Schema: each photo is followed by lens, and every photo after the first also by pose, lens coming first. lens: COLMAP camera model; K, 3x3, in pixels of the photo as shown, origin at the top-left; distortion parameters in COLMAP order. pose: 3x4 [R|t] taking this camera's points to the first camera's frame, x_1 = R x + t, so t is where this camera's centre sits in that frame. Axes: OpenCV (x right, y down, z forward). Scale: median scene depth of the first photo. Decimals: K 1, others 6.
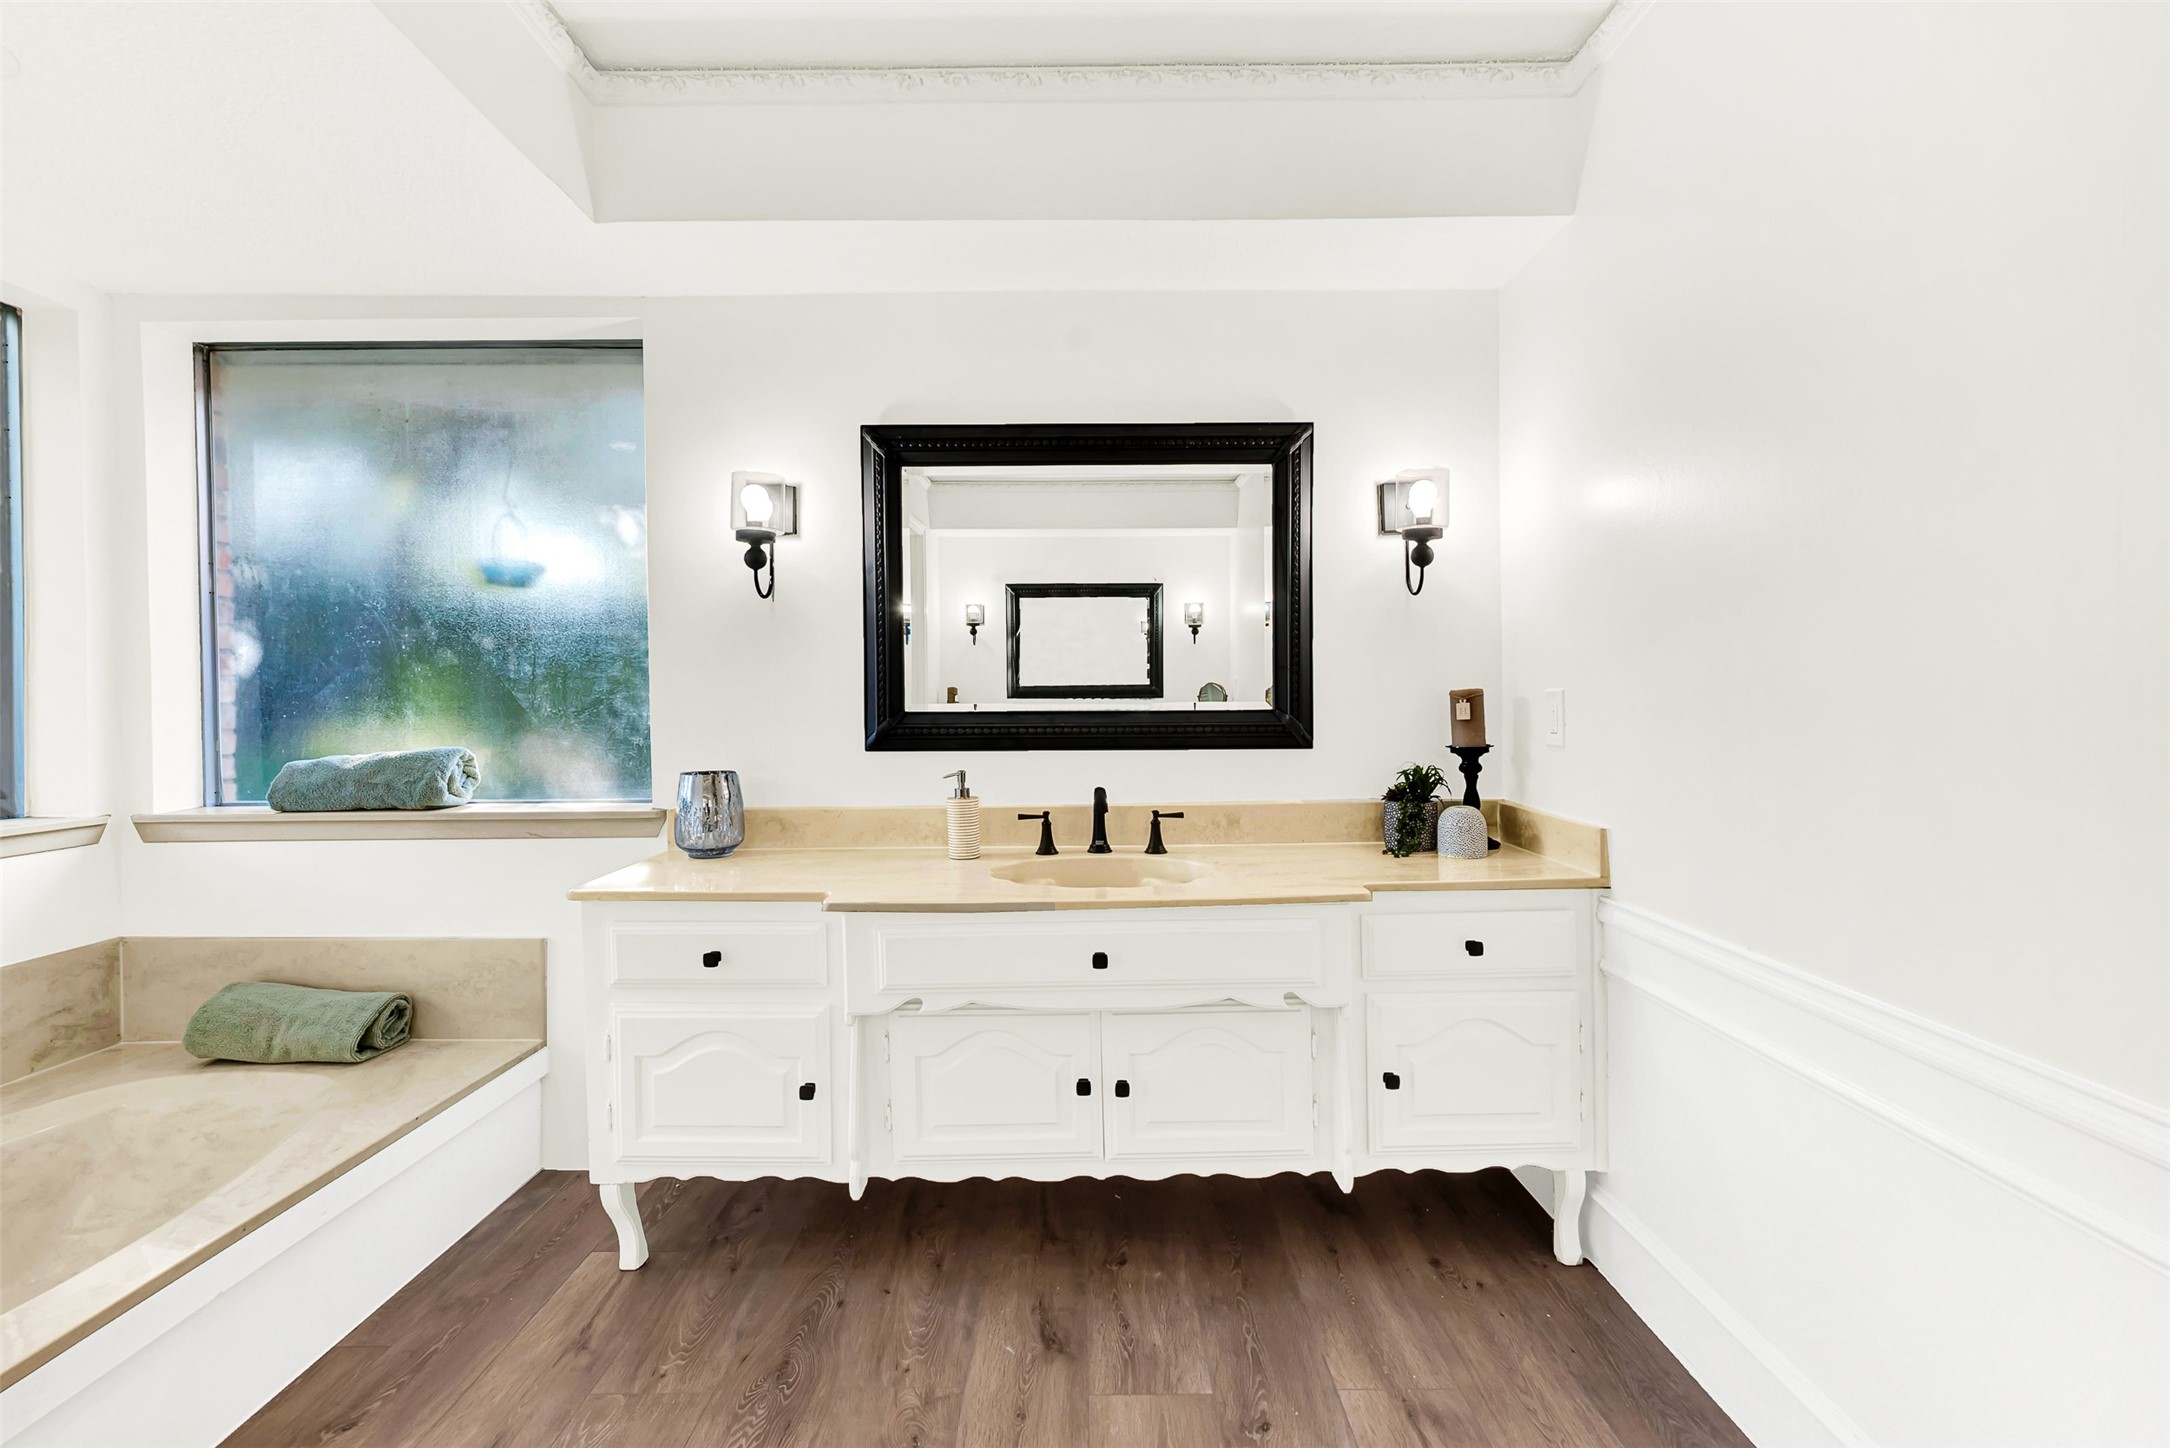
lens RADIAL K [[942.8, 0, 1107.3], [0, 942.8, 717.0], [0, 0, 1]] dist [-0.000738, -0.000660]
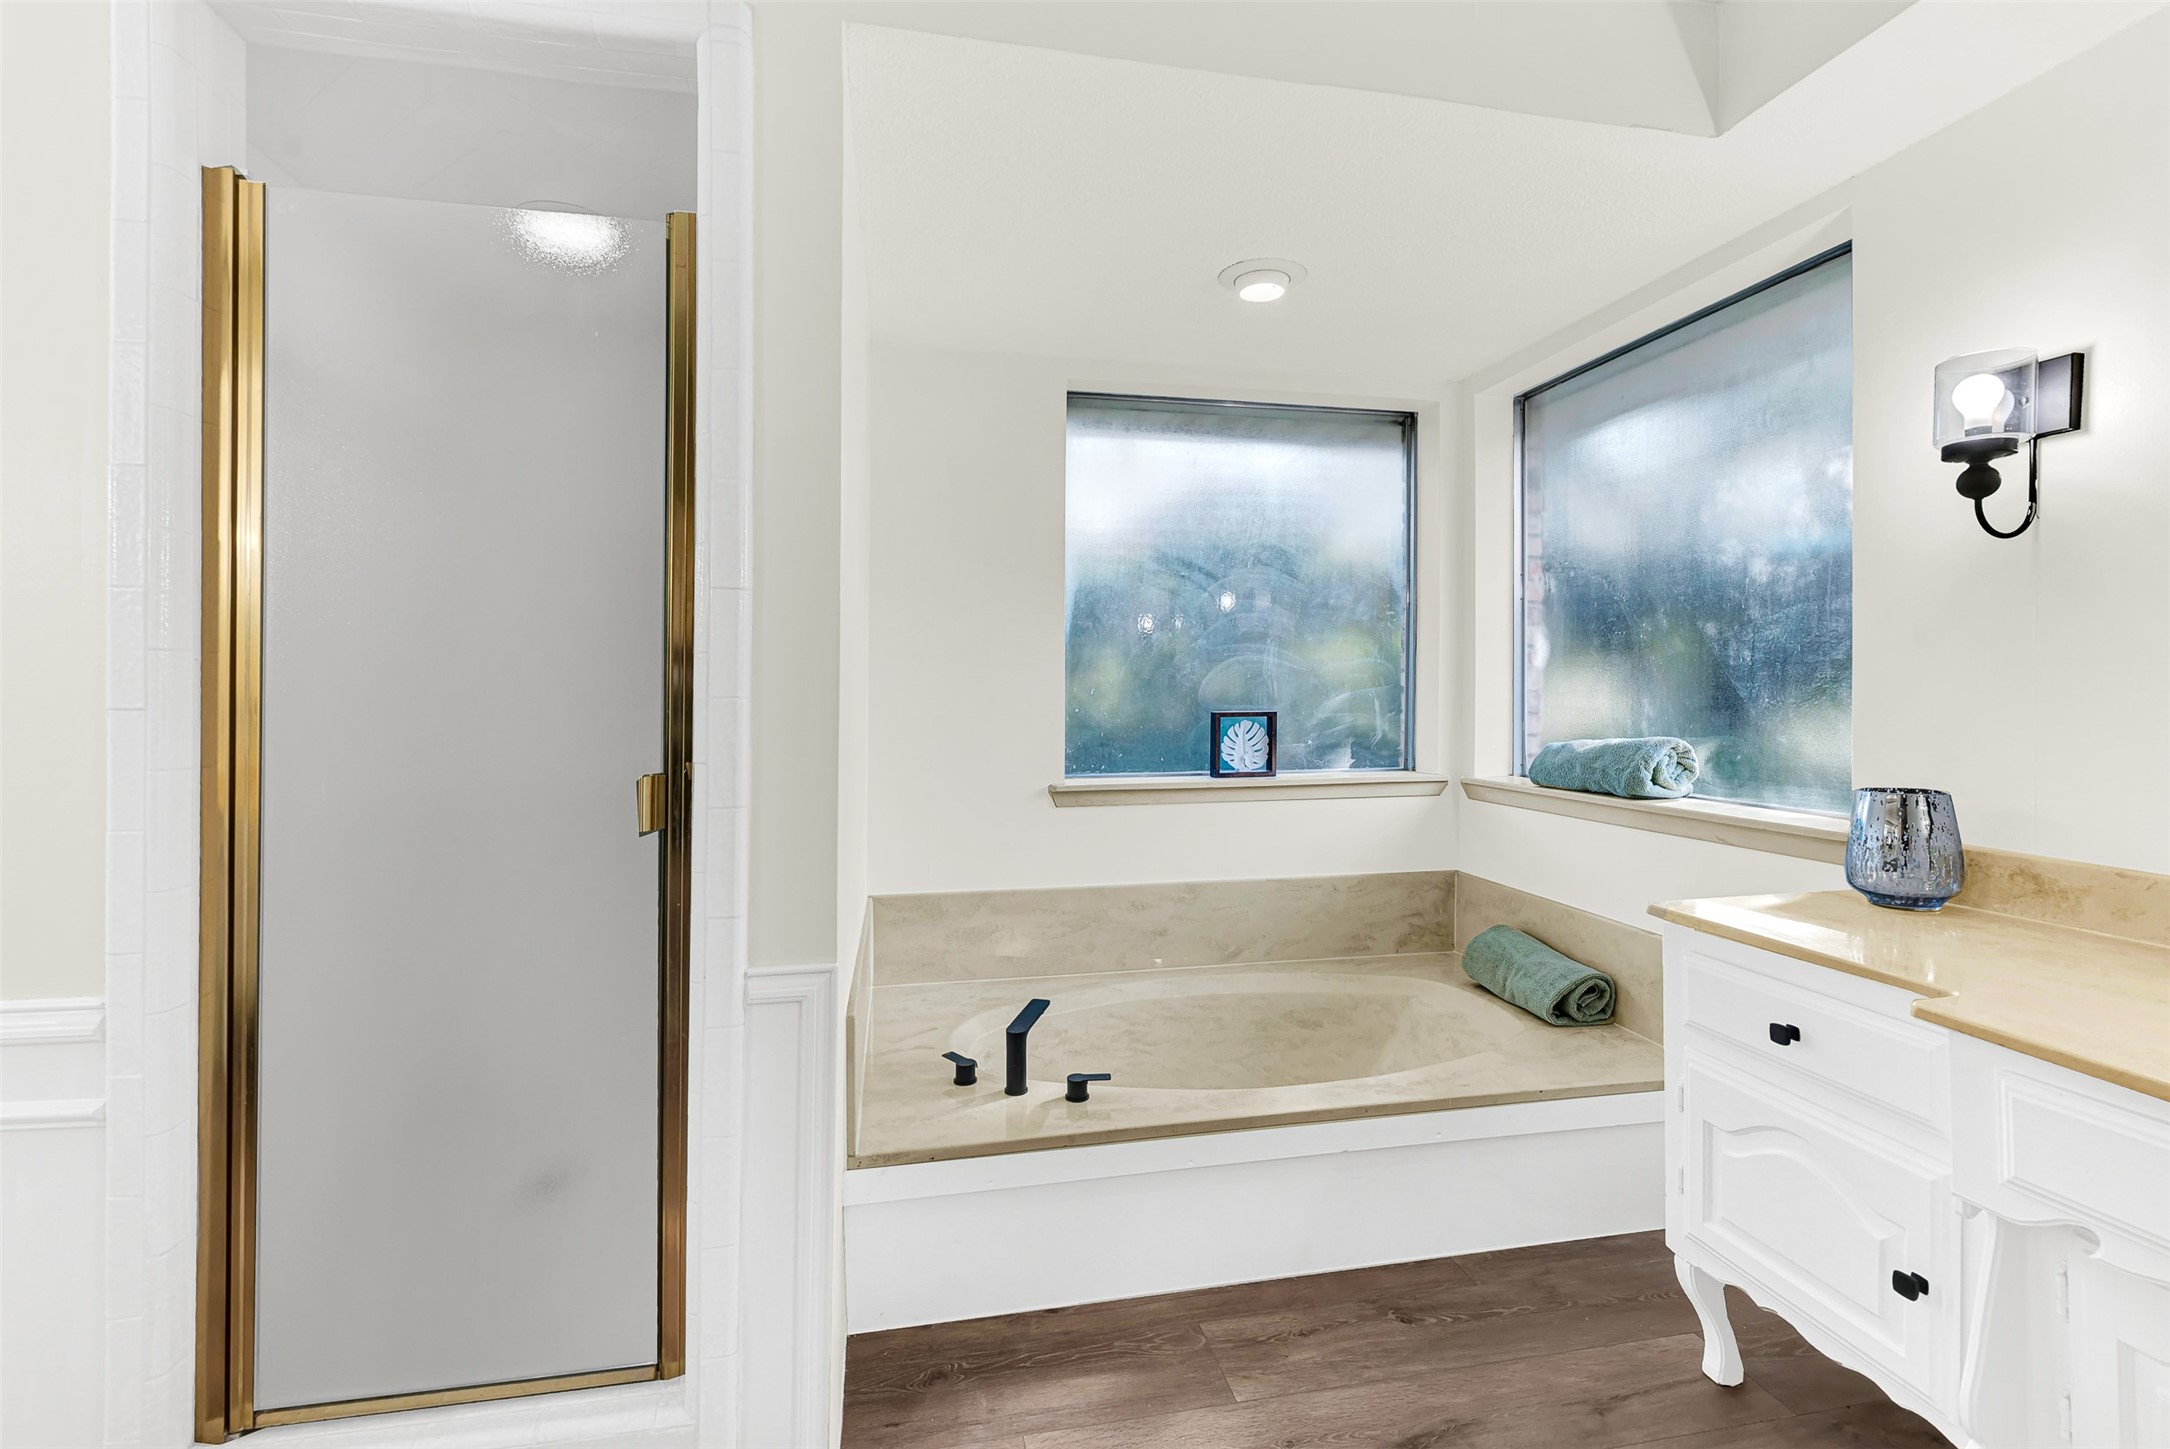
lens RADIAL K [[975.7, 0, 1081.2], [0, 975.7, 680.0], [0, 0, 1]] dist [0.000123, -0.009974]
pose [[0.196796, -0.004469, -0.980434, 0.183285], [-0.021102, 0.999739, -0.008792, -0.005918], [0.980217, 0.022419, 0.196650, 0.231794]]
